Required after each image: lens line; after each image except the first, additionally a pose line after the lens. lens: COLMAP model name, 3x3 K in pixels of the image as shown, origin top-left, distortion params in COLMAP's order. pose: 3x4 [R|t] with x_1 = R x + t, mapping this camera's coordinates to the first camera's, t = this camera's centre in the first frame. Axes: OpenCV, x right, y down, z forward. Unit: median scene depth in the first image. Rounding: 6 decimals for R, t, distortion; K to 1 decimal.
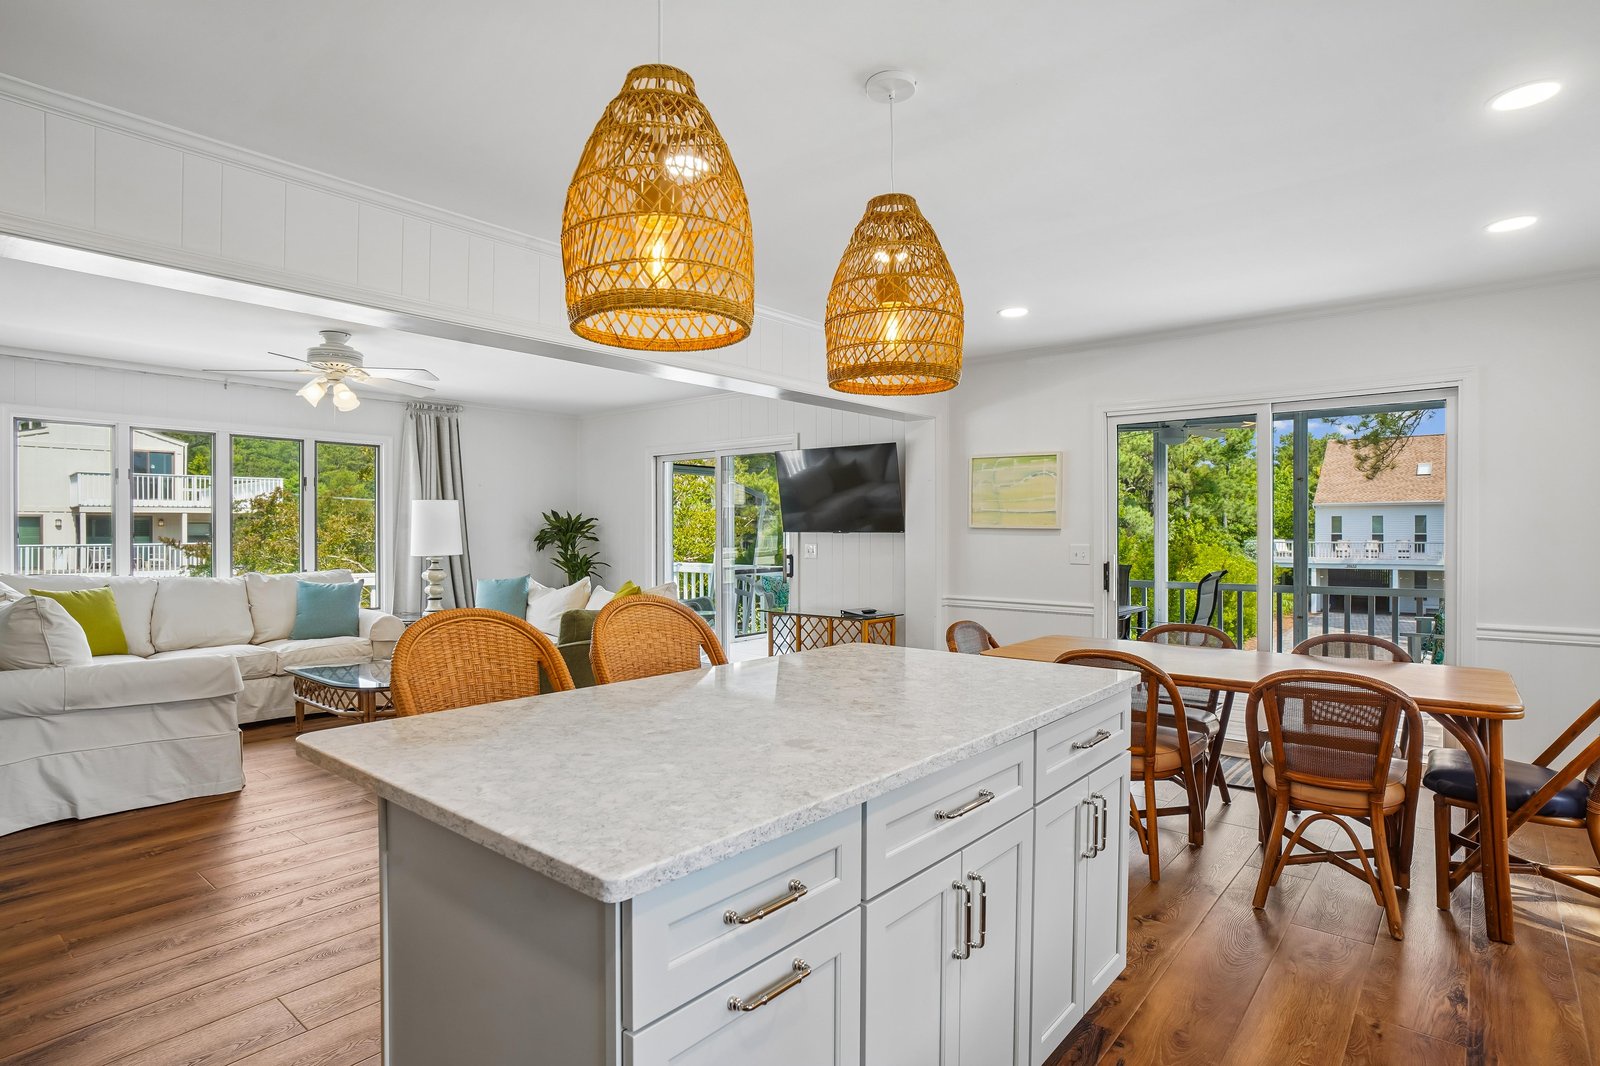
lens RADIAL K [[844.9, 0, 793.4], [0, 844.9, 520.0], [0, 0, 1]] dist [-0.051661, 0.029138]
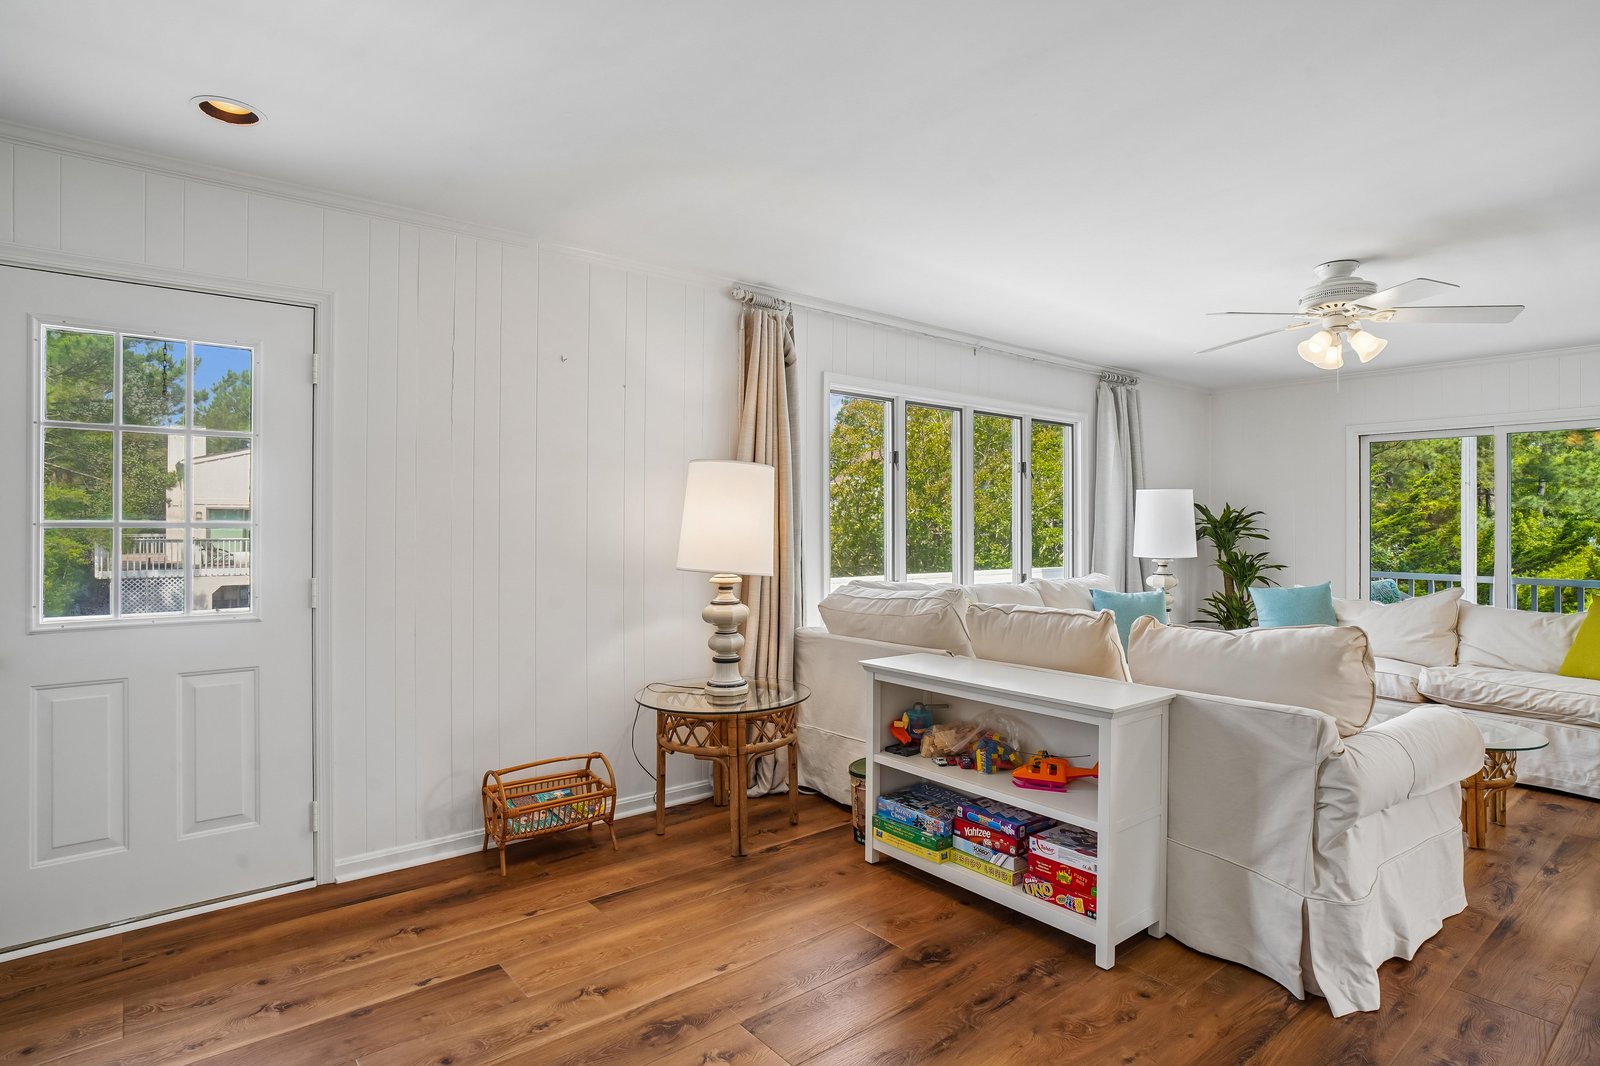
lens RADIAL K [[844.9, 0, 793.4], [0, 844.9, 520.0], [0, 0, 1]] dist [-0.051661, 0.029138]
pose [[0.982194, 0.001107, -0.187865, -0.637620], [0.000448, 0.999966, 0.008231, -0.000731], [0.187868, -0.008168, 0.982160, 0.129761]]
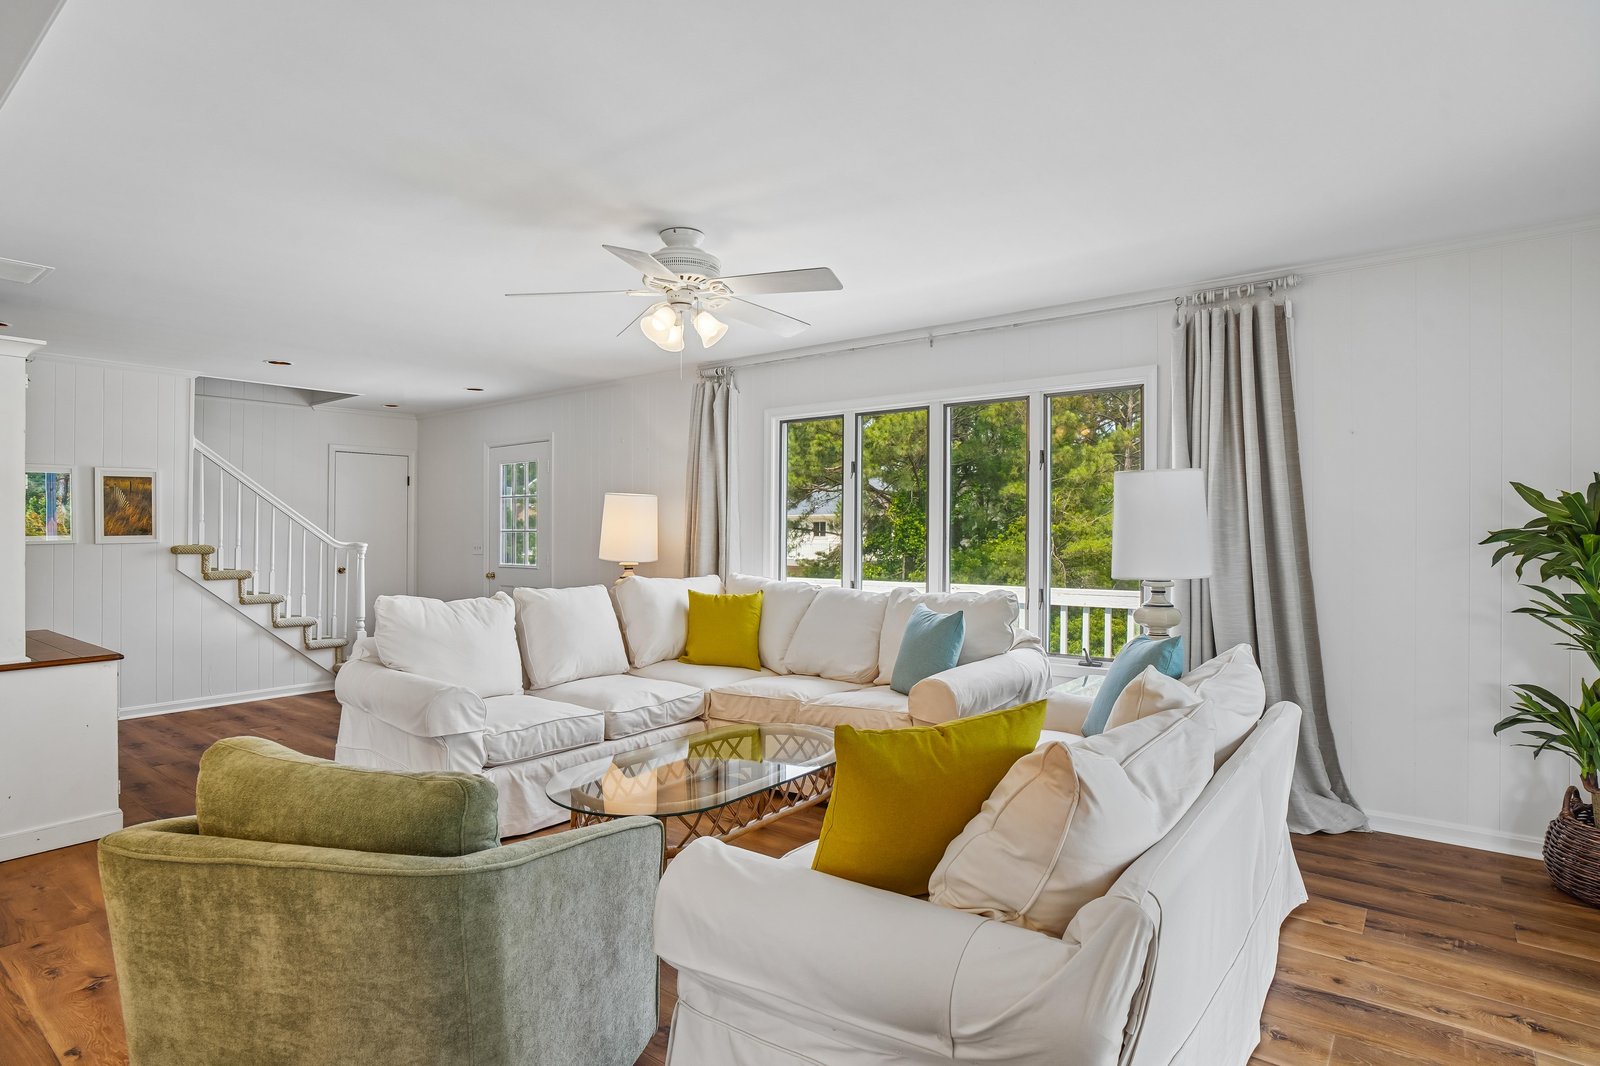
lens RADIAL K [[844.9, 0, 793.4], [0, 844.9, 520.0], [0, 0, 1]] dist [-0.051661, 0.029138]
pose [[0.034620, -0.012206, -0.999326, 0.084018], [0.015432, 0.999813, -0.011678, 0.008490], [0.999281, -0.015018, 0.034802, 0.769056]]
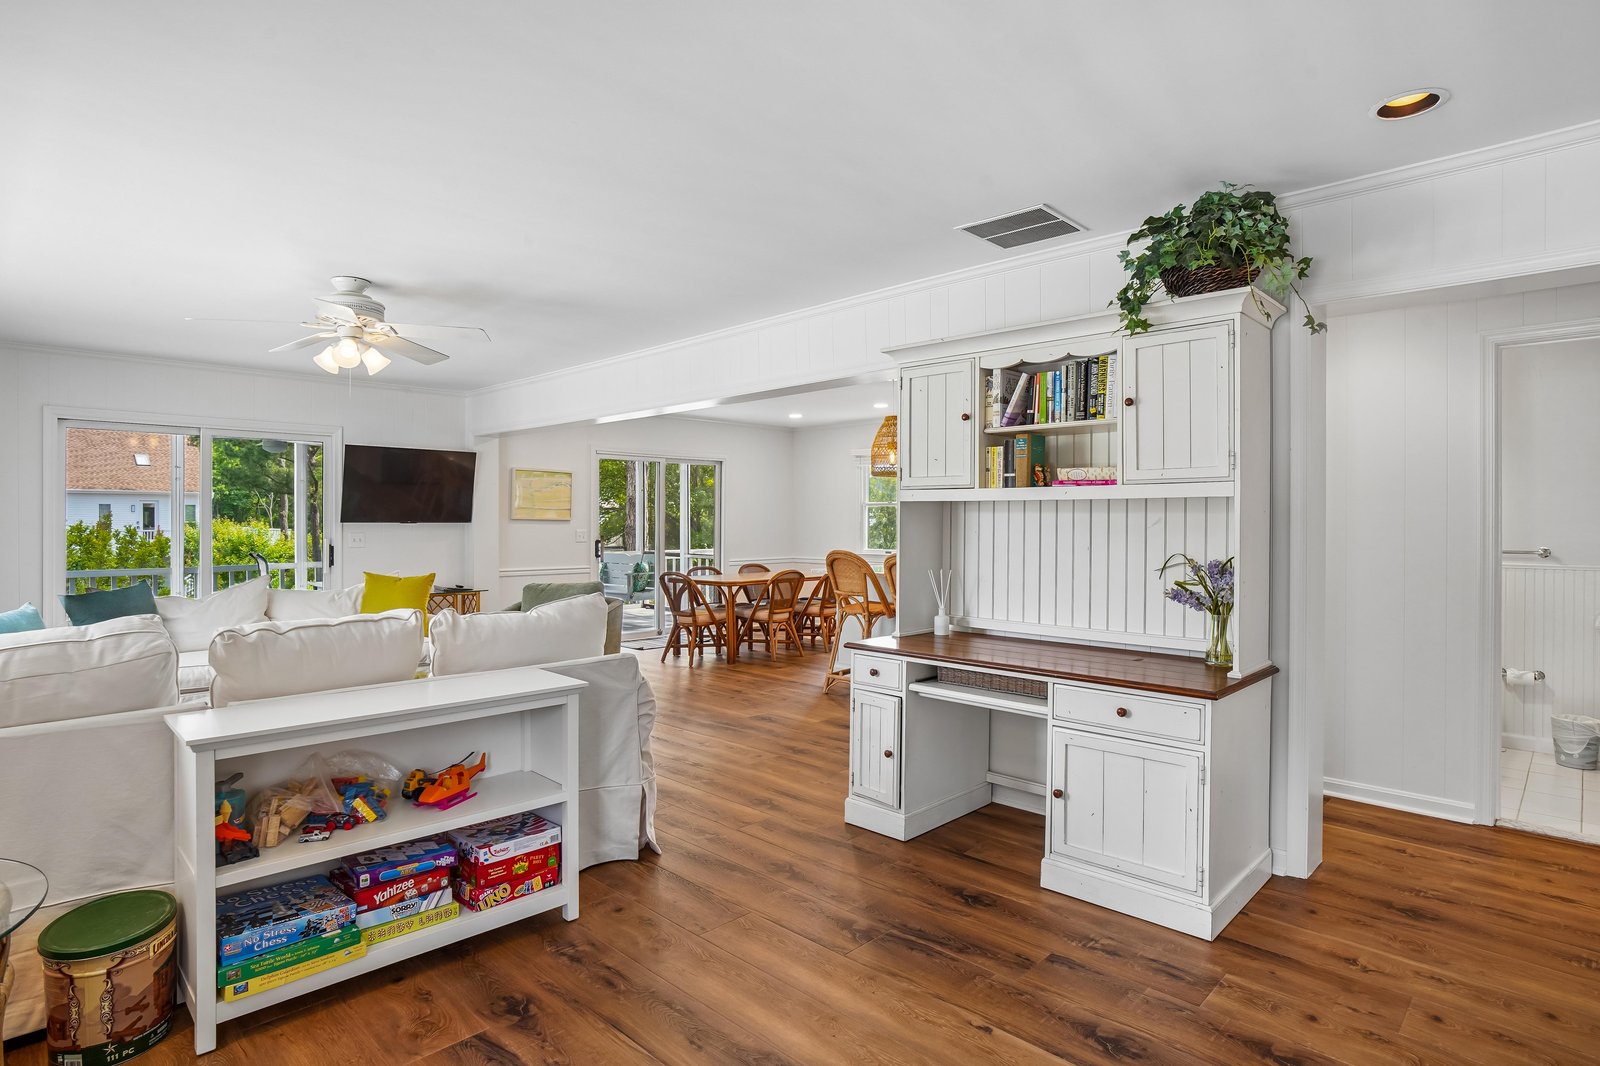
lens RADIAL K [[844.9, 0, 793.4], [0, 844.9, 520.0], [0, 0, 1]] dist [-0.051661, 0.029138]
pose [[0.074750, 0.001603, 0.997201, -0.954538], [-0.016170, 0.999869, -0.000395, 0.002801], [-0.997071, -0.016095, 0.074766, 0.366732]]
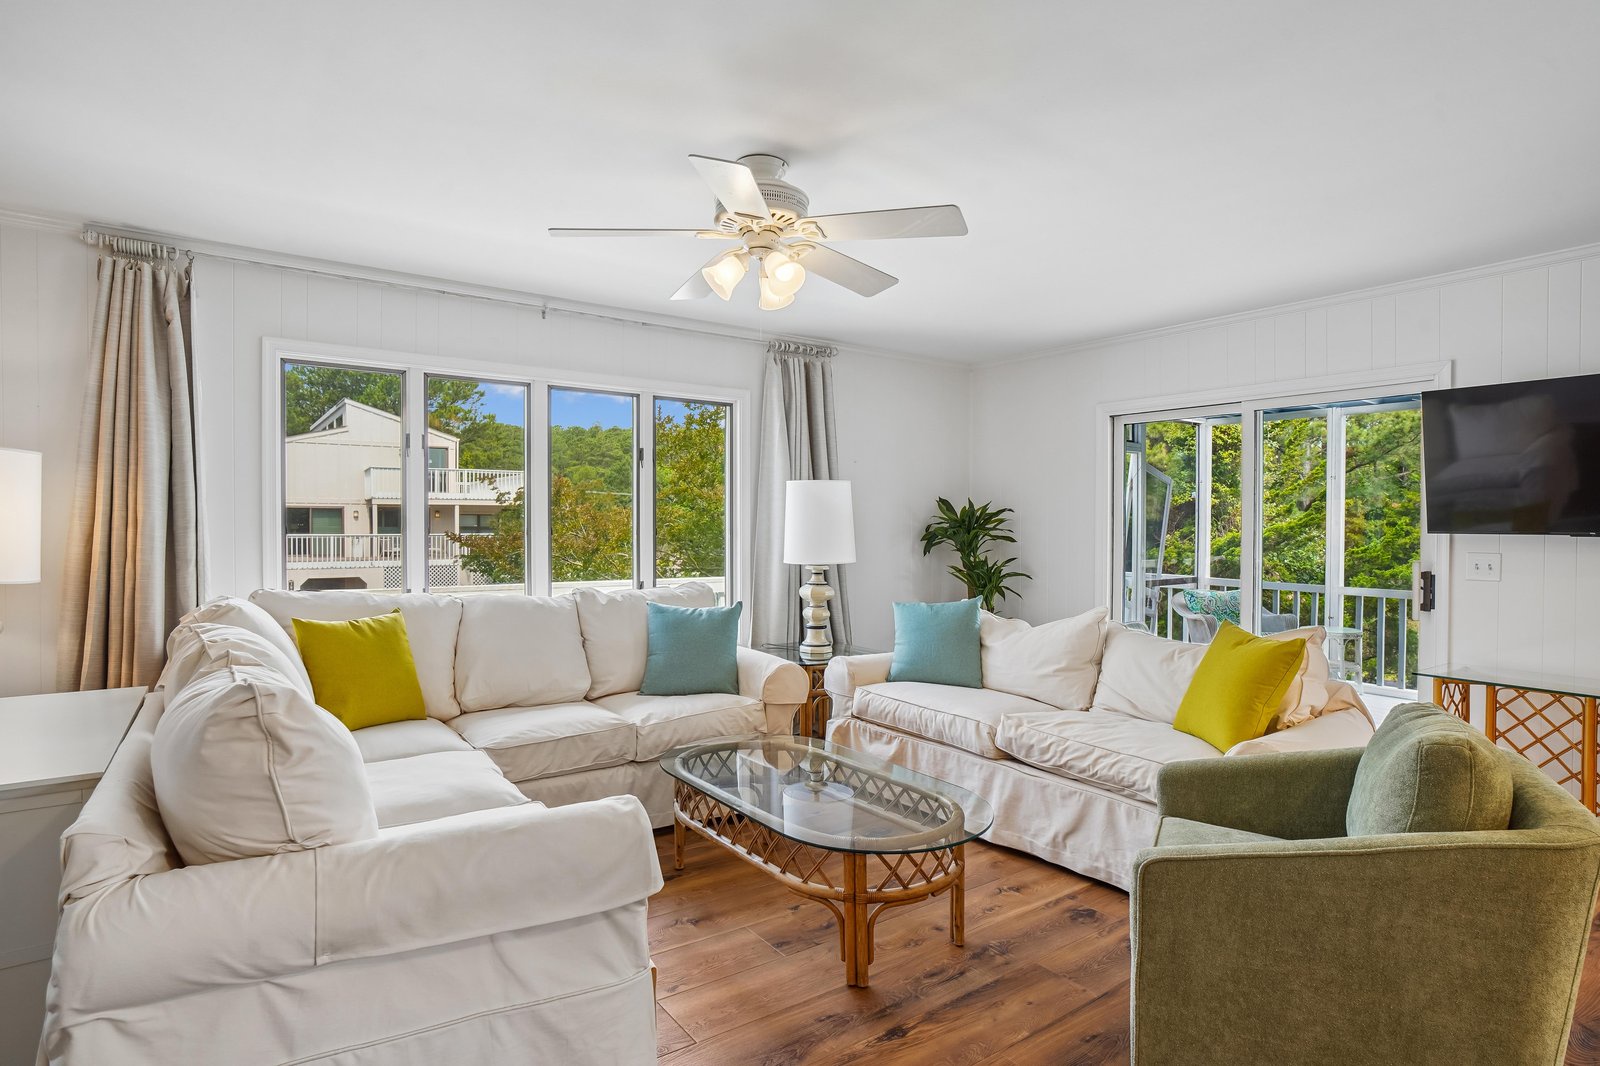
lens RADIAL K [[844.1, 0, 786.5], [0, 844.1, 532.3], [0, 0, 1]] dist [-0.027846, 0.001804]
pose [[0.967603, 0.008316, -0.252338, -0.283780], [-0.002533, 0.999727, 0.023233, 0.001946], [0.252462, -0.021841, 0.967360, 0.339967]]
